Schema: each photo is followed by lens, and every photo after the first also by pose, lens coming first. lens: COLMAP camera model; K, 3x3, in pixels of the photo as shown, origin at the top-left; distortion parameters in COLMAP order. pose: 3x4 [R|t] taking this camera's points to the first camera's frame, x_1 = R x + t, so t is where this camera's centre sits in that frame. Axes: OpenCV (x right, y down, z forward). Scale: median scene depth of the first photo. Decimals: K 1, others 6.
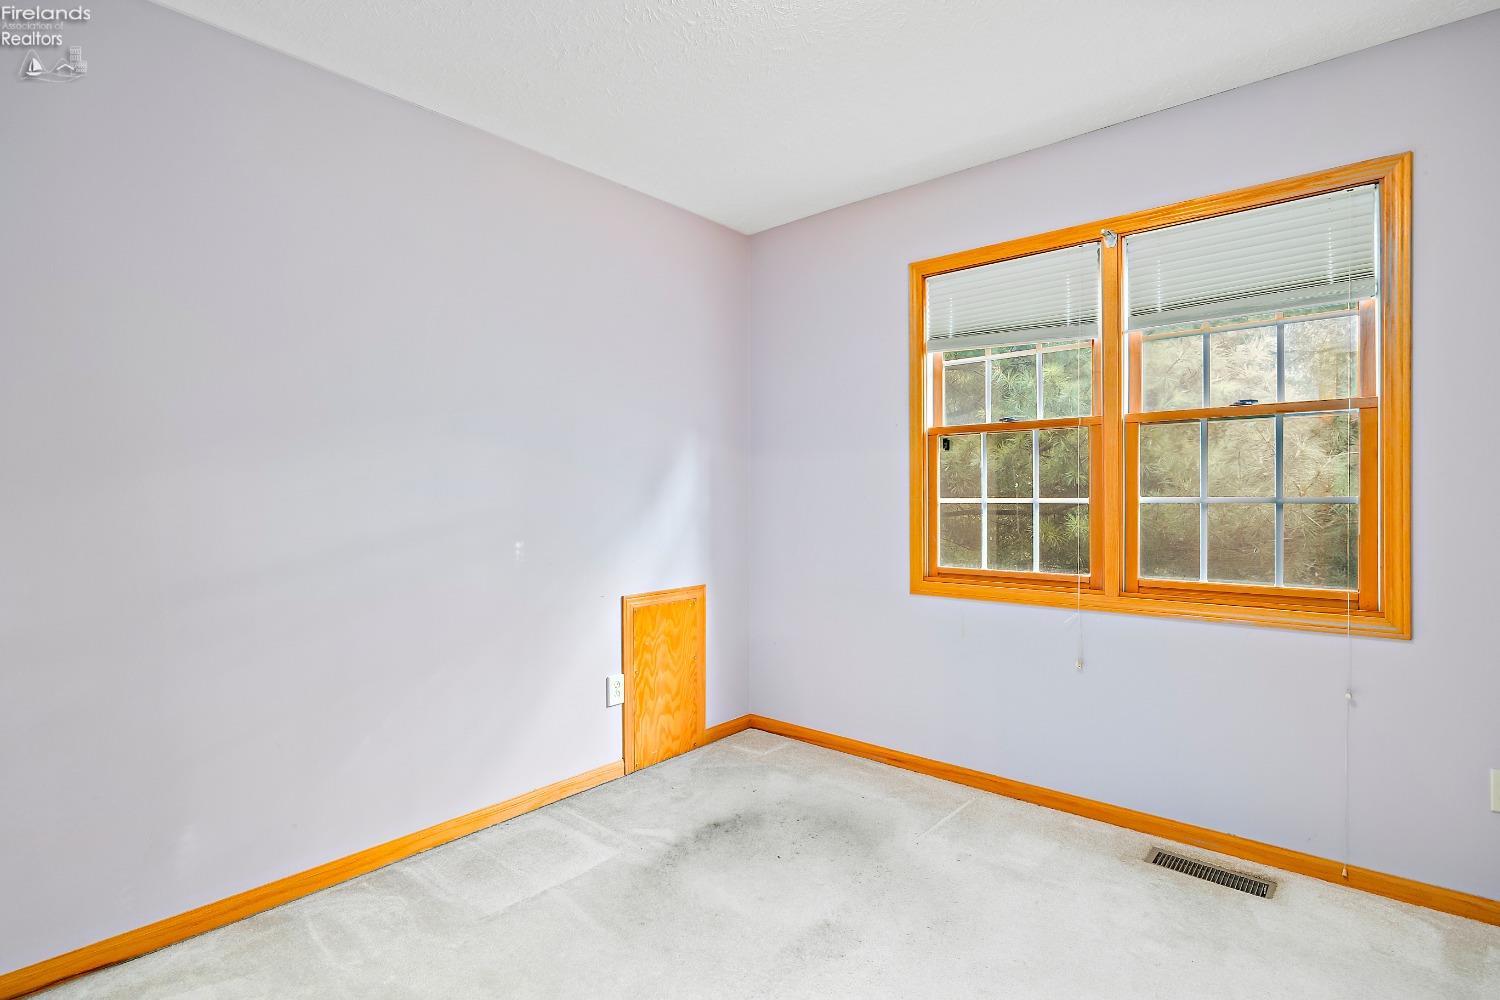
lens RADIAL K [[744.7, 0, 744.3], [0, 744.7, 490.2], [0, 0, 1]] dist [0.016131, -0.002058]
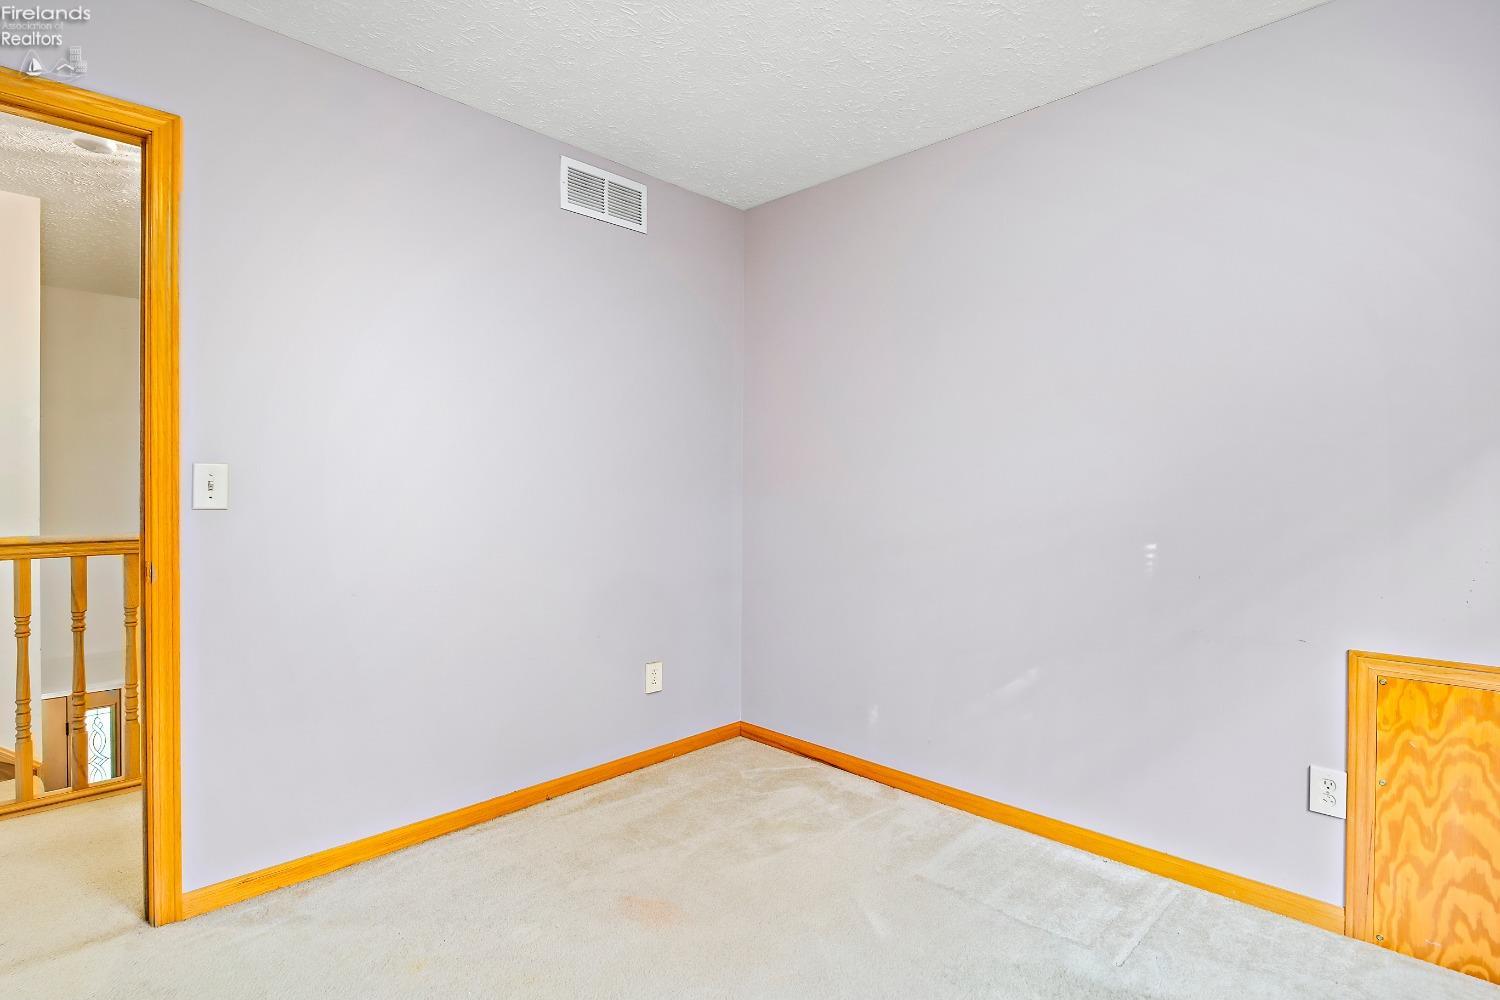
lens RADIAL K [[744.7, 0, 742.9], [0, 744.7, 498.1], [0, 0, 1]] dist [0.016131, -0.002058]
pose [[-0.037681, 0.014473, -0.999185, 0.472035], [-0.004672, 0.999882, 0.014660, 0.008092], [0.999279, 0.005221, -0.037608, 0.500552]]
